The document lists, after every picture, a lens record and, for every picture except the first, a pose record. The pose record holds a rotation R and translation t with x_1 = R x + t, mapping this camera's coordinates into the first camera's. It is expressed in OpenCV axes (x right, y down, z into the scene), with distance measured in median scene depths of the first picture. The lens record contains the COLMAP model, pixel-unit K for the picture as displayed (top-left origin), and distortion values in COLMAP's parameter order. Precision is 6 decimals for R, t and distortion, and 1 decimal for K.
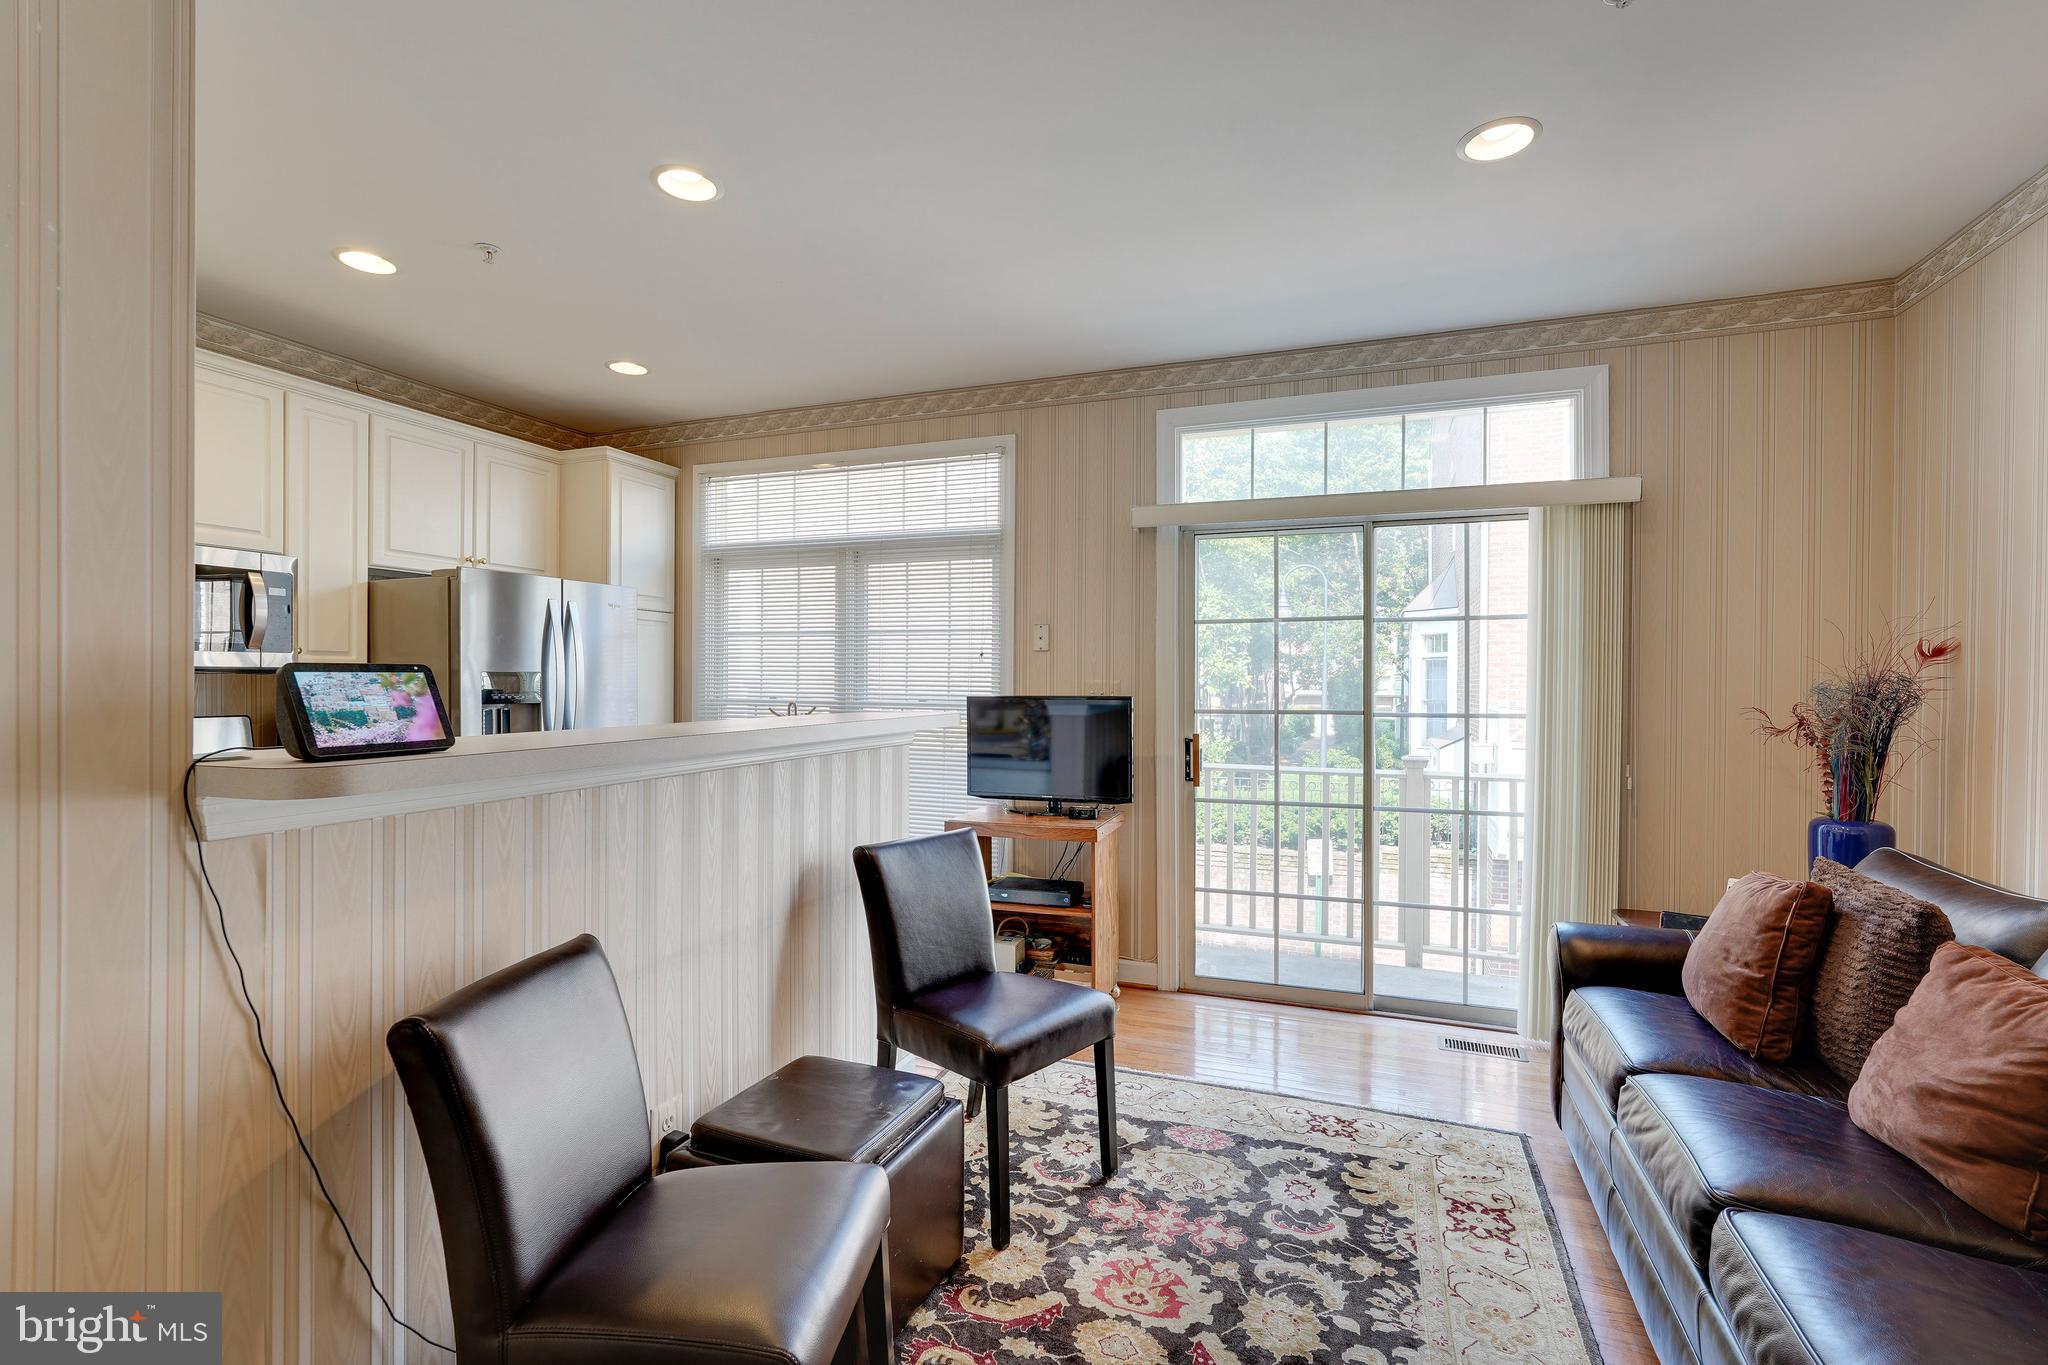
lens RADIAL K [[907.6, 0, 1025.4], [0, 907.6, 687.2], [0, 0, 1]] dist [-0.014945, 0.009673]
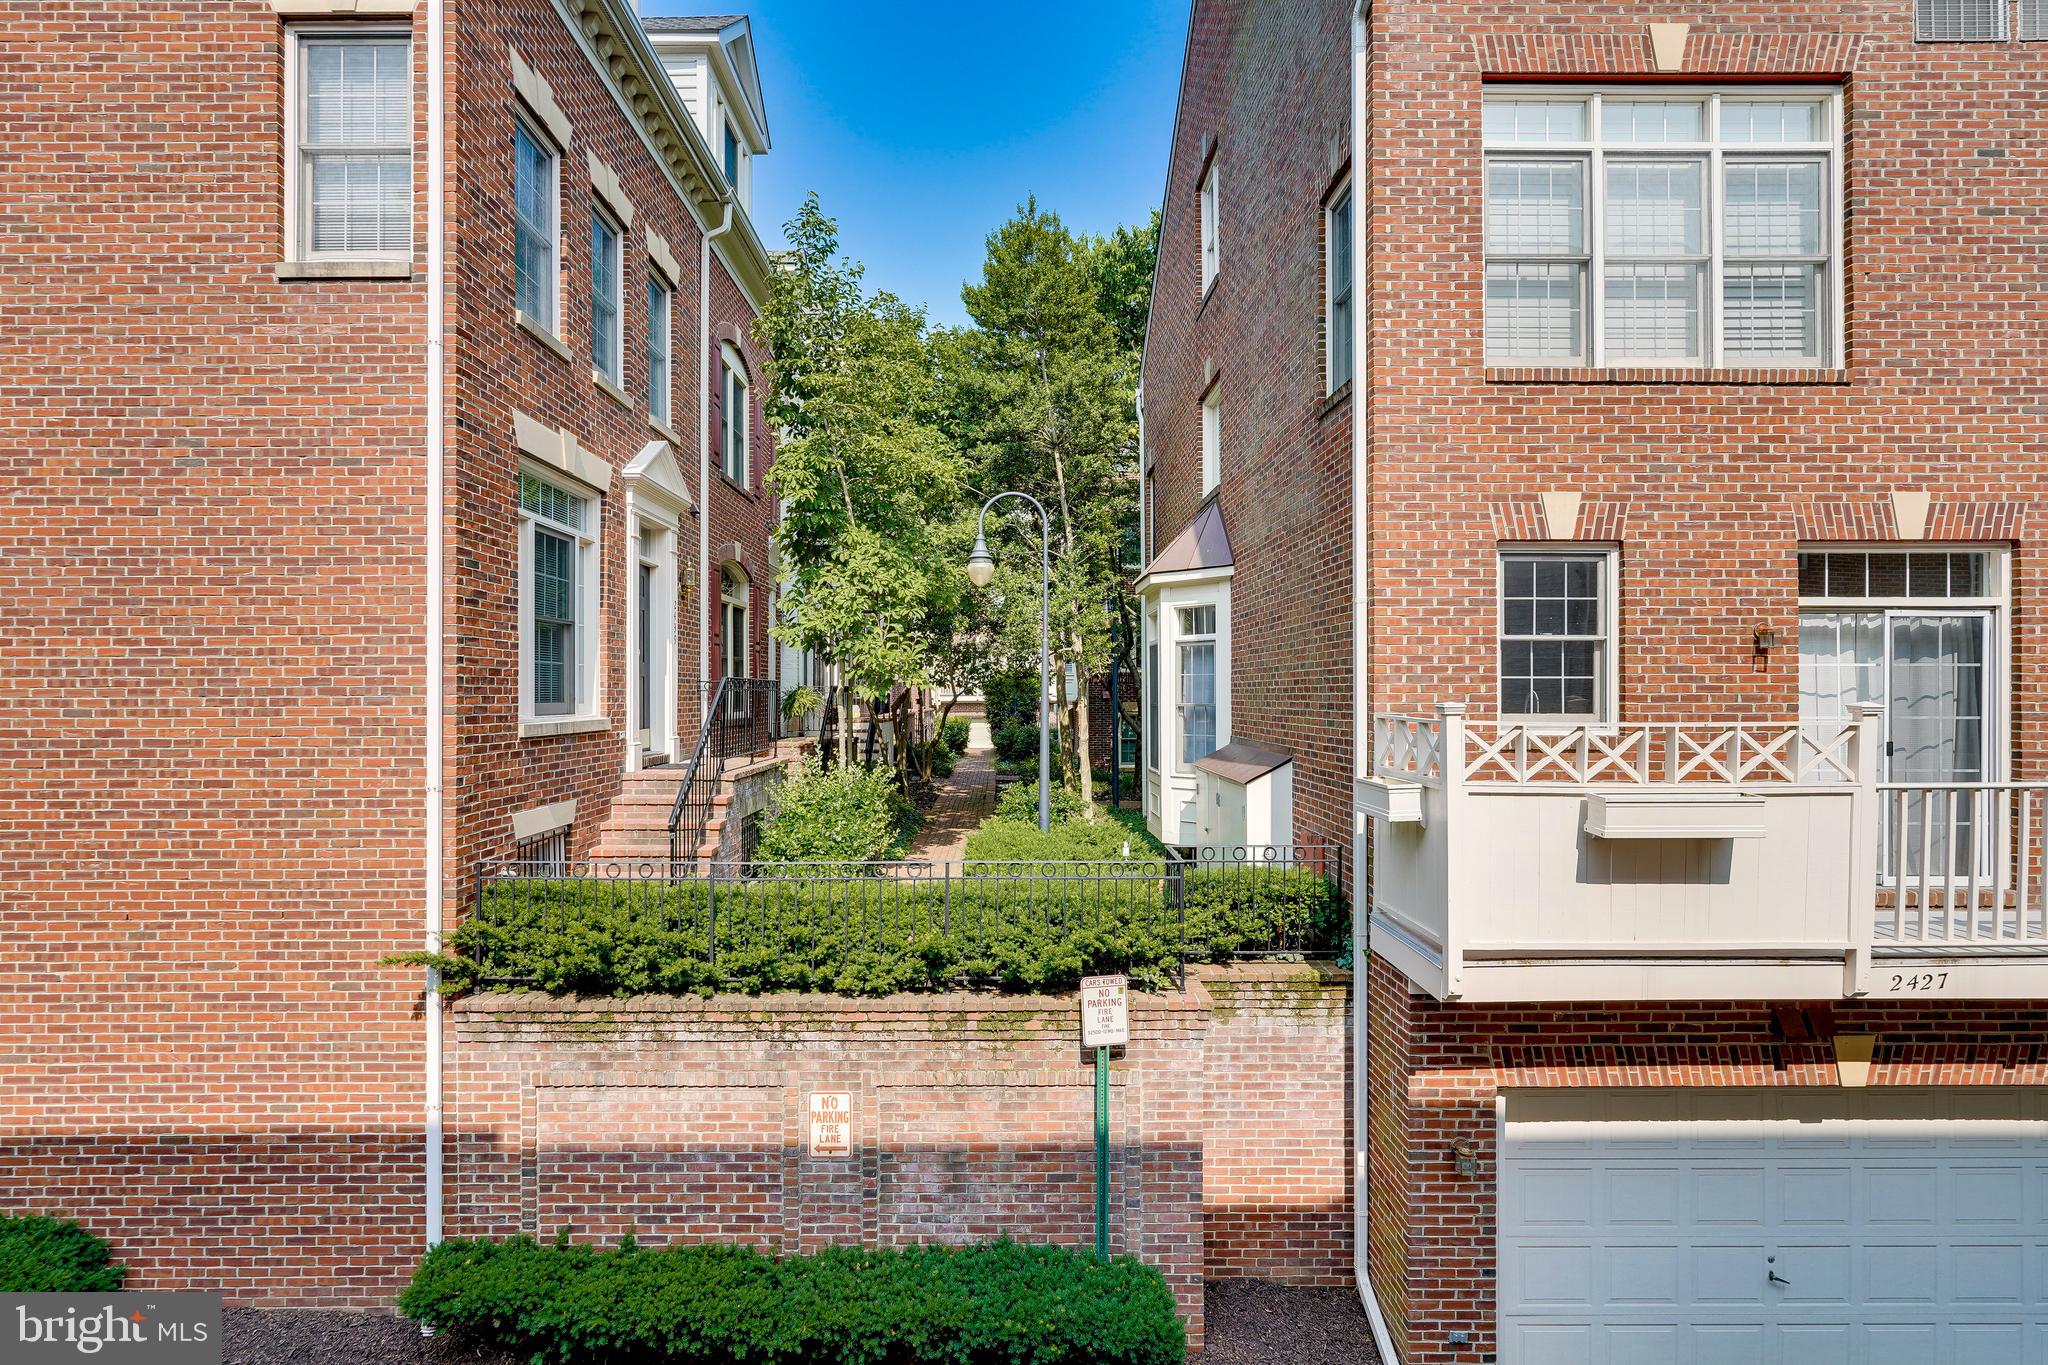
lens RADIAL K [[1024.0, 0, 1001.7], [0, 1024.0, 685.9], [0, 0, 1]] dist [-0.013786, 0.008732]
pose [[0.932547, -0.006189, 0.360996, 0.249889], [0.009451, 0.999929, -0.007270, 0.024825], [-0.360926, 0.010192, 0.932539, 1.968753]]
